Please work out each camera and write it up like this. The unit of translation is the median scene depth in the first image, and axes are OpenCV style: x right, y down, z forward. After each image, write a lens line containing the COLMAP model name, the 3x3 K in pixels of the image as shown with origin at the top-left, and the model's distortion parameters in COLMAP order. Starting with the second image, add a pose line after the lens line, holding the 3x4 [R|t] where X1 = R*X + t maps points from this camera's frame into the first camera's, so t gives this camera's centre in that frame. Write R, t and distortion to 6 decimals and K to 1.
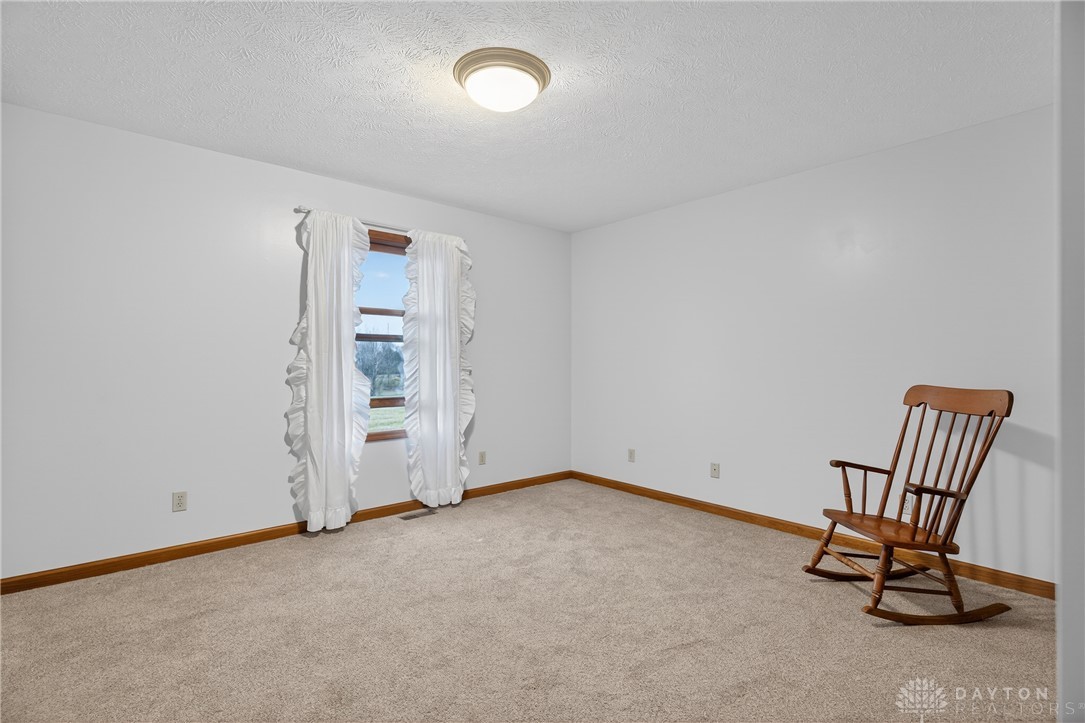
lens RADIAL K [[522.5, 0, 541.0], [0, 522.5, 360.2], [0, 0, 1]] dist [0.002083, -0.000908]
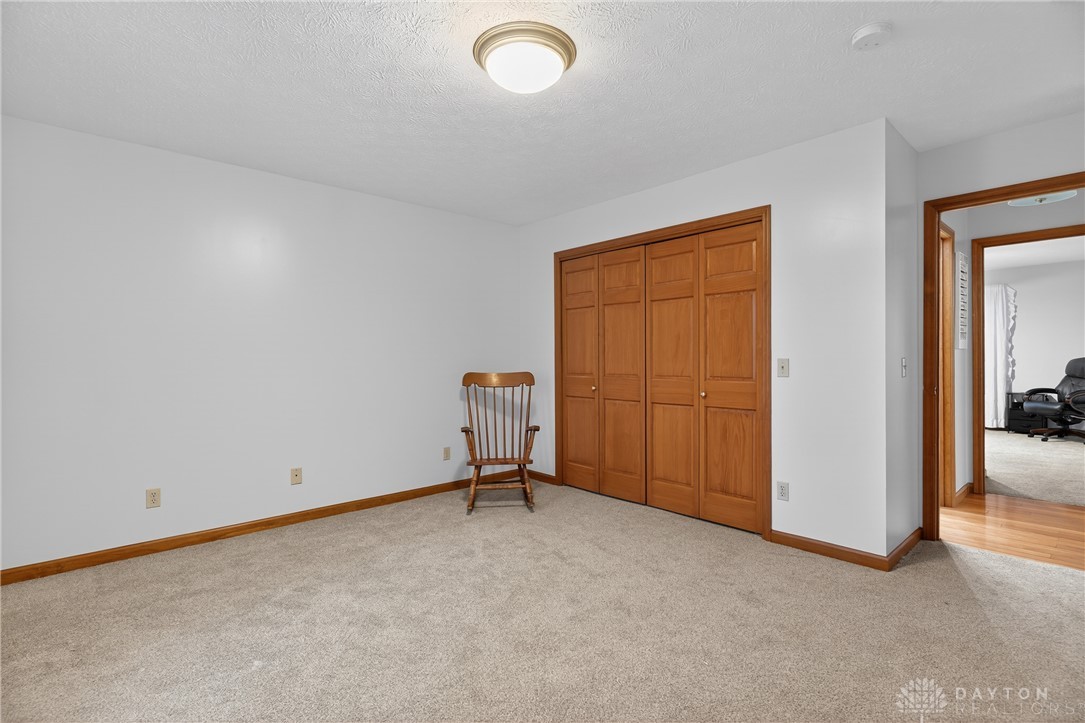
lens RADIAL K [[522.5, 0, 547.3], [0, 522.5, 363.5], [0, 0, 1]] dist [0.002083, -0.000908]
pose [[-0.037644, -0.018842, 0.999114, -0.737180], [0.010571, 0.999759, 0.019252, -0.002096], [-0.999235, 0.011286, -0.037436, 0.717407]]
